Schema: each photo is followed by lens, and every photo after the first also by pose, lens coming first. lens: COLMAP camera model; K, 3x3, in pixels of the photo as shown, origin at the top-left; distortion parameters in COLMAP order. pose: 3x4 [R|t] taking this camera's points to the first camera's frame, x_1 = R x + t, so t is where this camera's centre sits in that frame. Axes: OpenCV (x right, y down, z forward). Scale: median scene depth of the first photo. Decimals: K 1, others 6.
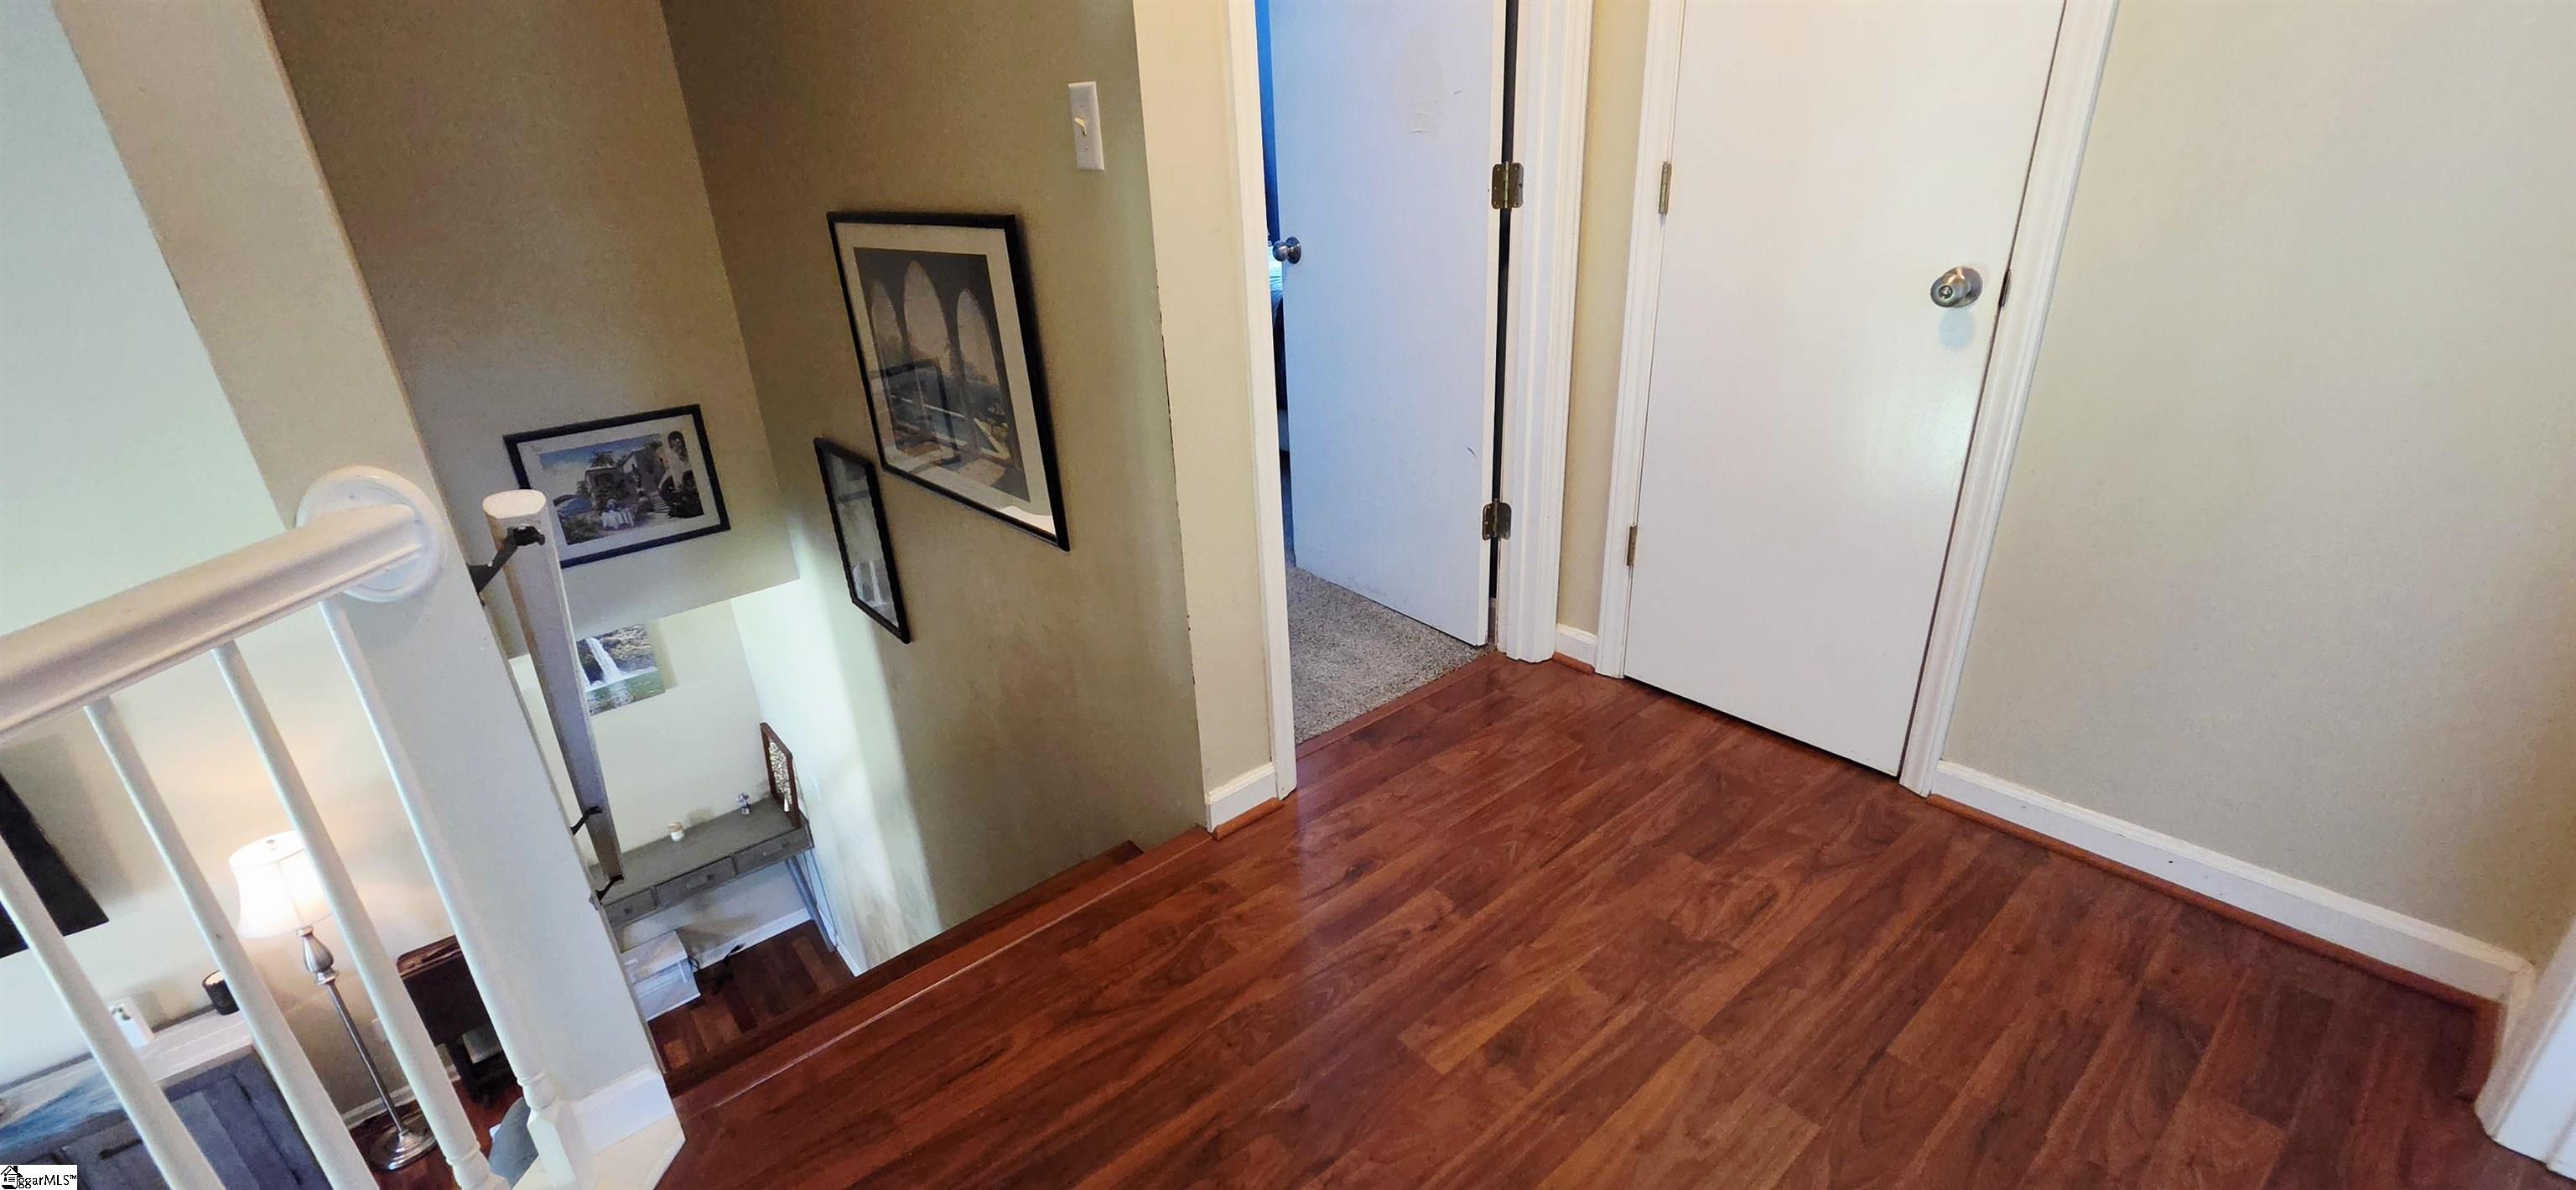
lens RADIAL K [[1059.5, 0, 1288.0], [0, 1059.5, 595.0], [0, 0, 1]] dist [-0.002069, 0.000004]
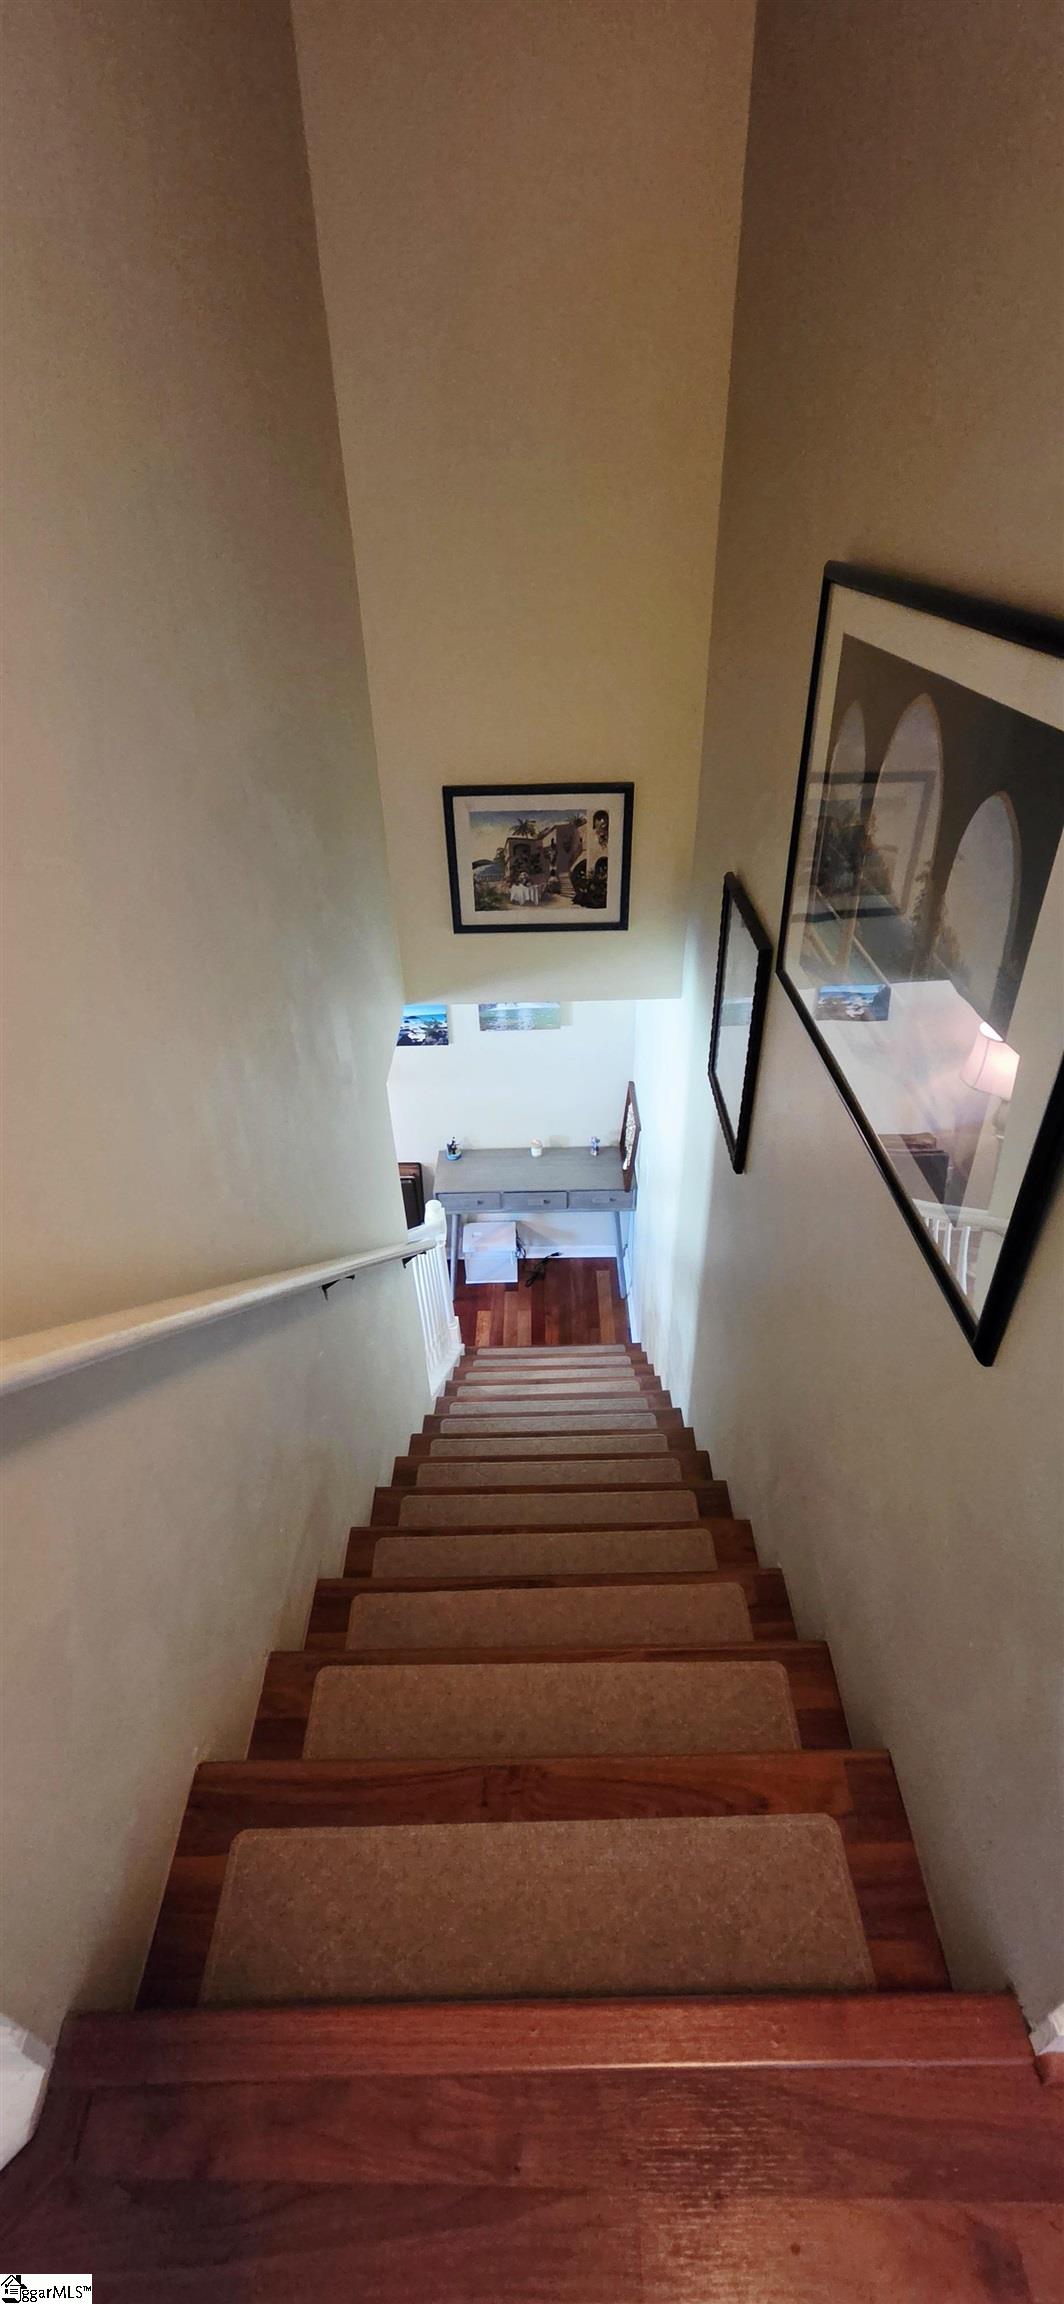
lens RADIAL K [[937.9, 0, 532.0], [0, 937.9, 1152.0], [0, 0, 1]] dist [-0.000623, -0.000119]
pose [[0.757084, 0.405066, -0.512588, -0.112733], [-0.263821, 0.907328, 0.327345, -0.136649], [0.597681, -0.112596, 0.793788, 0.320486]]
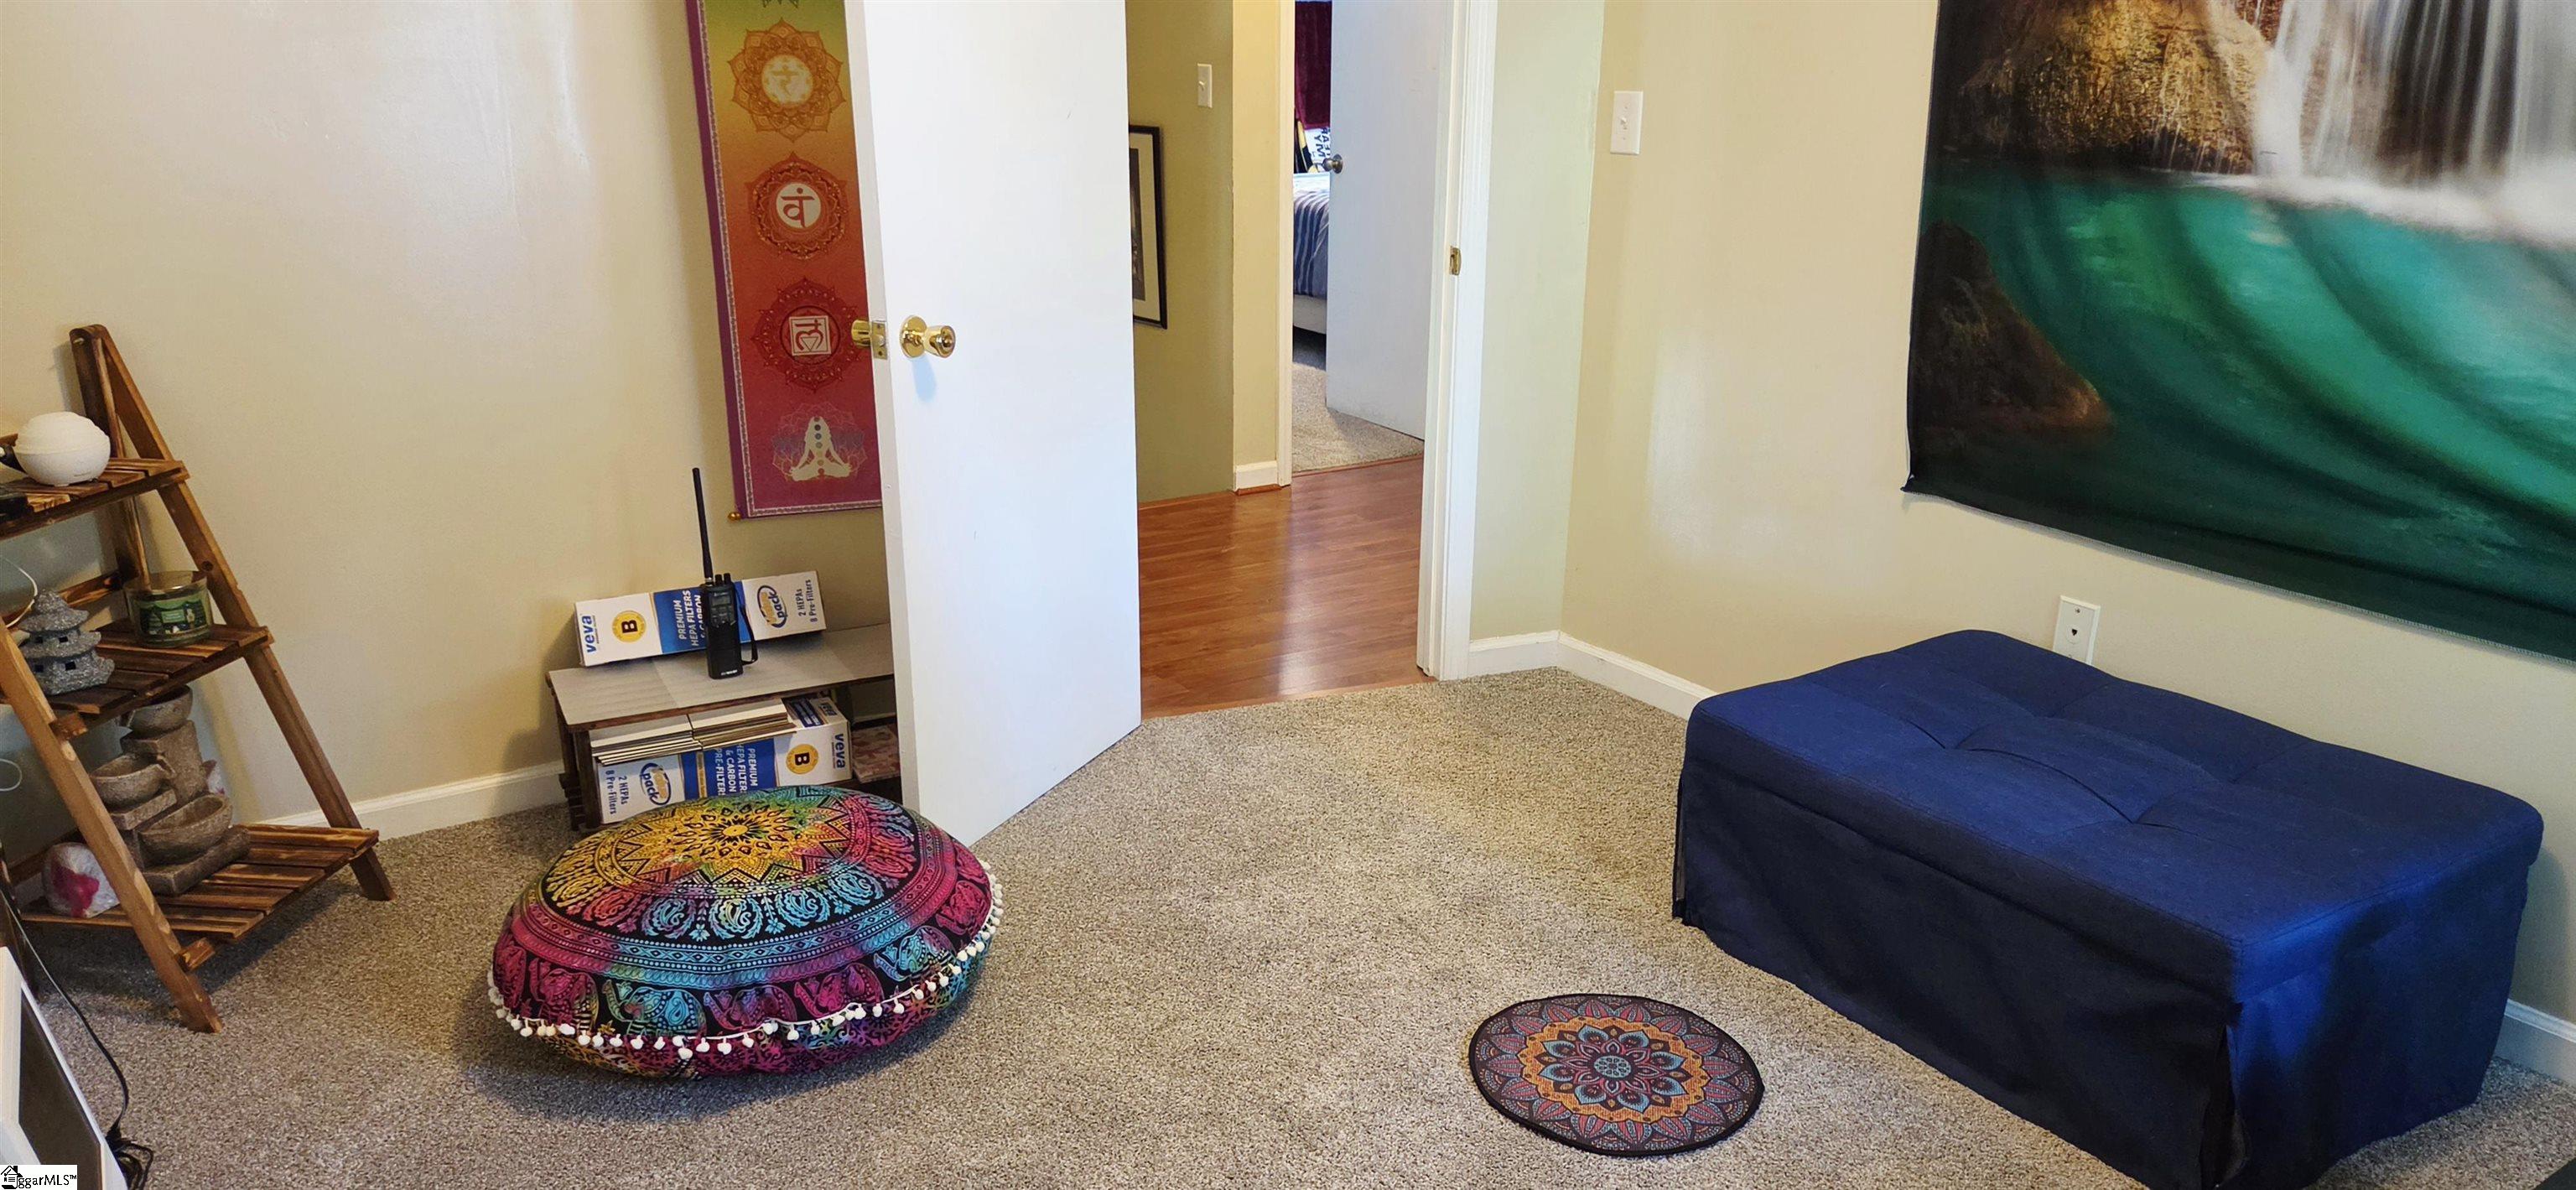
lens RADIAL K [[1721.9, 0, 1288.0], [0, 1721.9, 595.0], [0, 0, 1]] dist [0.061259, -0.061531]
pose [[0.992065, 0.087142, -0.090624, 0.158242], [-0.094991, 0.991735, -0.086242, 0.356464], [0.082360, 0.094166, 0.992144, -0.979912]]
